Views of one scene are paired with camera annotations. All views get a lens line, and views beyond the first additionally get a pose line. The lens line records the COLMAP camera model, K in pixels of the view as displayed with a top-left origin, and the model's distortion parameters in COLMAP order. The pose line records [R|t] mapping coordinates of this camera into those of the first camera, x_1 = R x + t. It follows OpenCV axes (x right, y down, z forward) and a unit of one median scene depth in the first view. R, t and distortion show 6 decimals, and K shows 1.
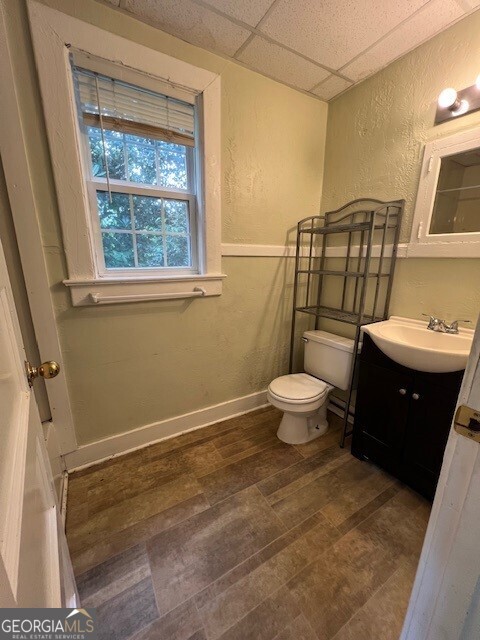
lens RADIAL K [[254.5, 0, 239.3], [0, 254.5, 325.8], [0, 0, 1]] dist [-0.007685, -0.000373]
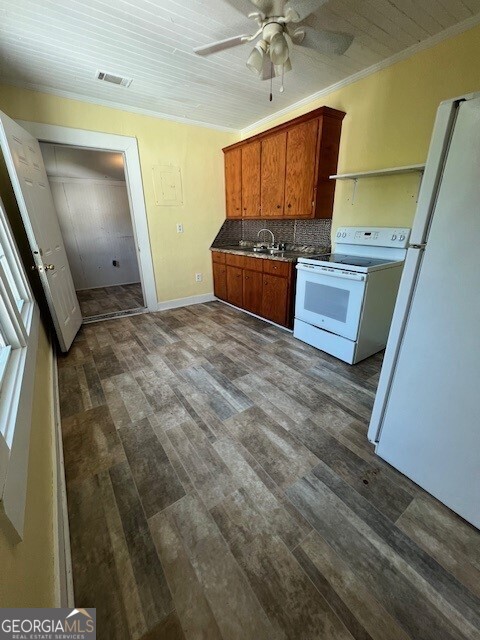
lens RADIAL K [[254.5, 0, 240.4], [0, 254.5, 322.4], [0, 0, 1]] dist [-0.007685, -0.000373]
pose [[0.072289, 0.351124, -0.933534, 1.023780], [-0.245010, 0.913554, 0.324637, -0.133278], [0.966822, 0.205257, 0.152069, 0.597247]]
